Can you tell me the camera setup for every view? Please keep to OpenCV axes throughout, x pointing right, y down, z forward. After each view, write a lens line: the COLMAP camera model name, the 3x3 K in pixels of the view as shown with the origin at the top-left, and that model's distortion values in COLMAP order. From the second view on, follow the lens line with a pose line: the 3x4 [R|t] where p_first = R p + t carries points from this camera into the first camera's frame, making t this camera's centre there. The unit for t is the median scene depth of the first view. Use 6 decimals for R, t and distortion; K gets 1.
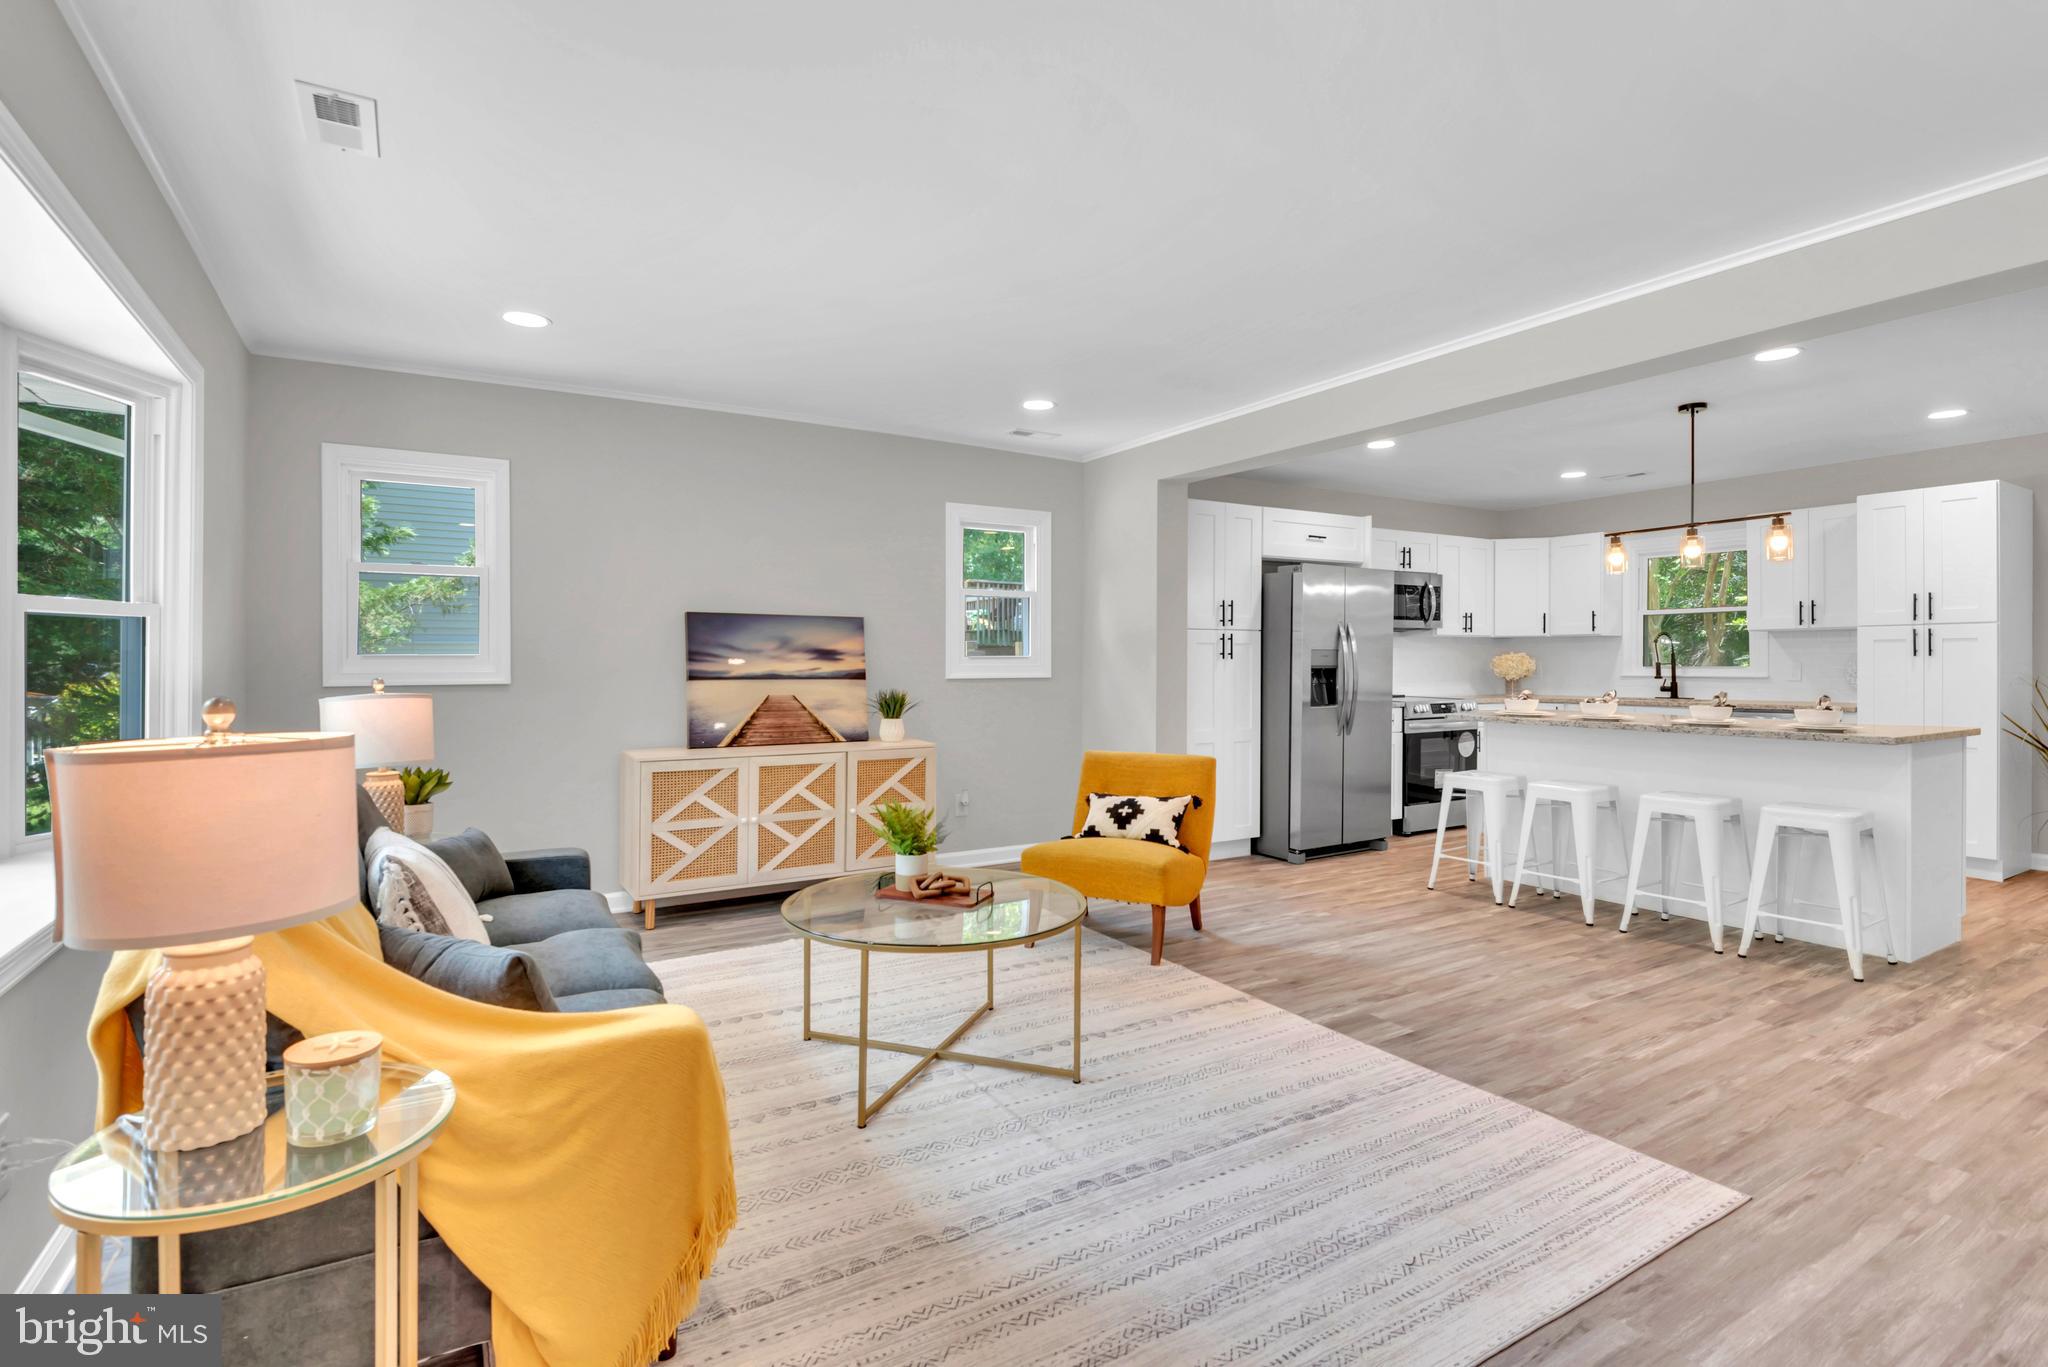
lens RADIAL K [[960.8, 0, 1004.7], [0, 960.8, 669.2], [0, 0, 1]] dist [0.035402, -0.020417]
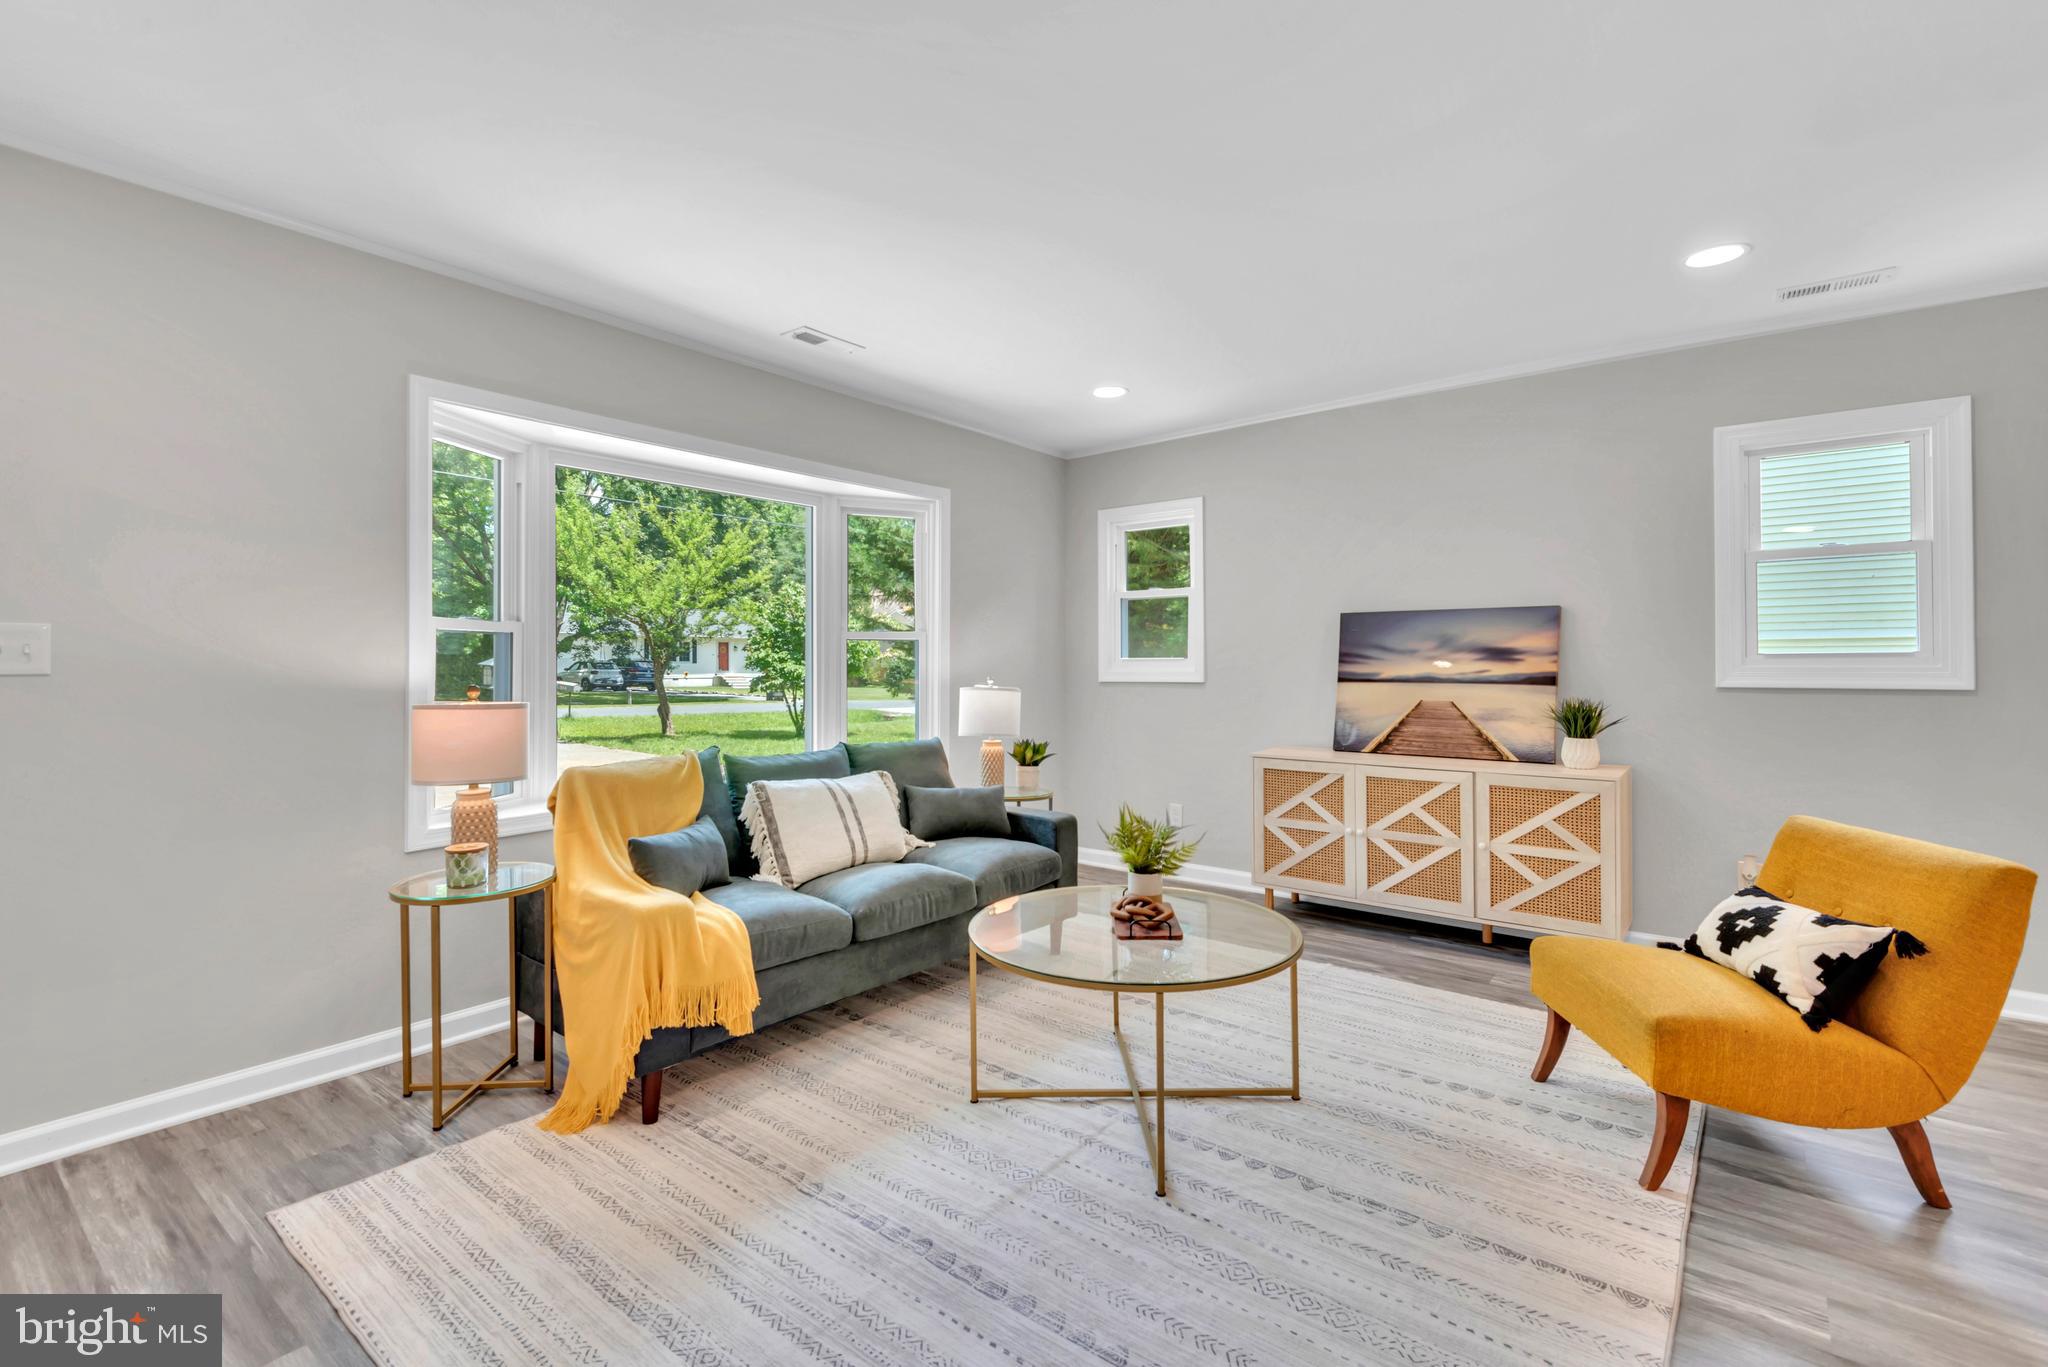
lens RADIAL K [[915.3, 0, 1043.9], [0, 915.3, 658.5], [0, 0, 1]] dist [0.032096, -0.016716]
pose [[0.367997, -0.006758, -0.929802, 0.474312], [-0.004357, 0.999950, -0.008992, -0.003068], [0.929817, 0.007360, 0.367949, 0.399745]]
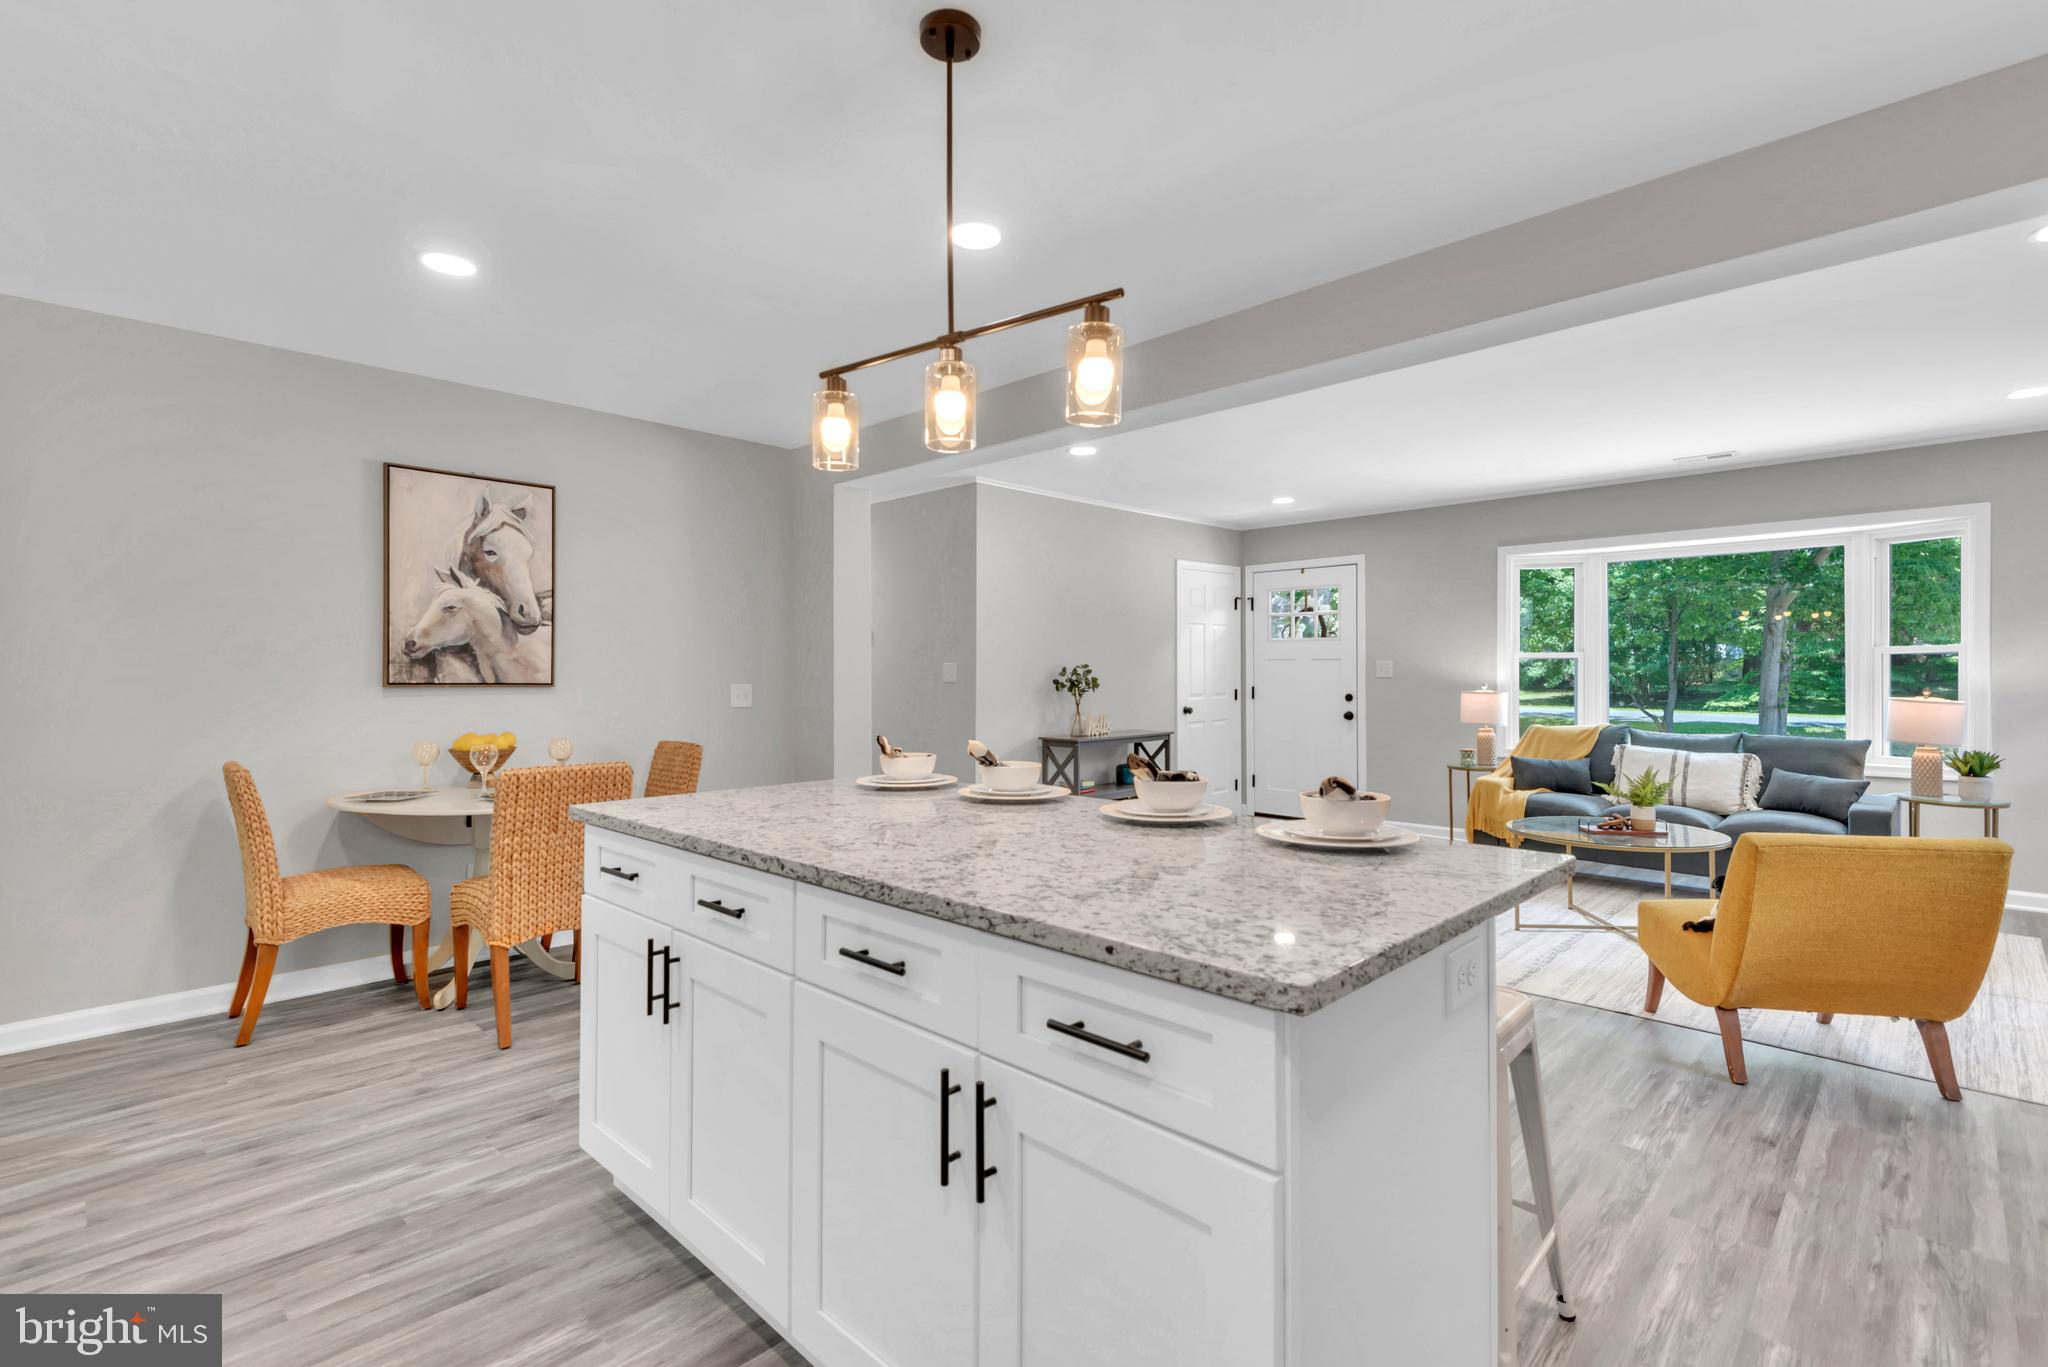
lens RADIAL K [[952.4, 0, 1024.0], [0, 952.4, 683.5], [0, 0, 1]] dist [0.035299, -0.021125]
pose [[-0.961600, 0.003886, -0.274429, 0.861266], [-0.001418, 0.999816, 0.019127, -0.017279], [0.274453, 0.018781, -0.961417, 1.498729]]
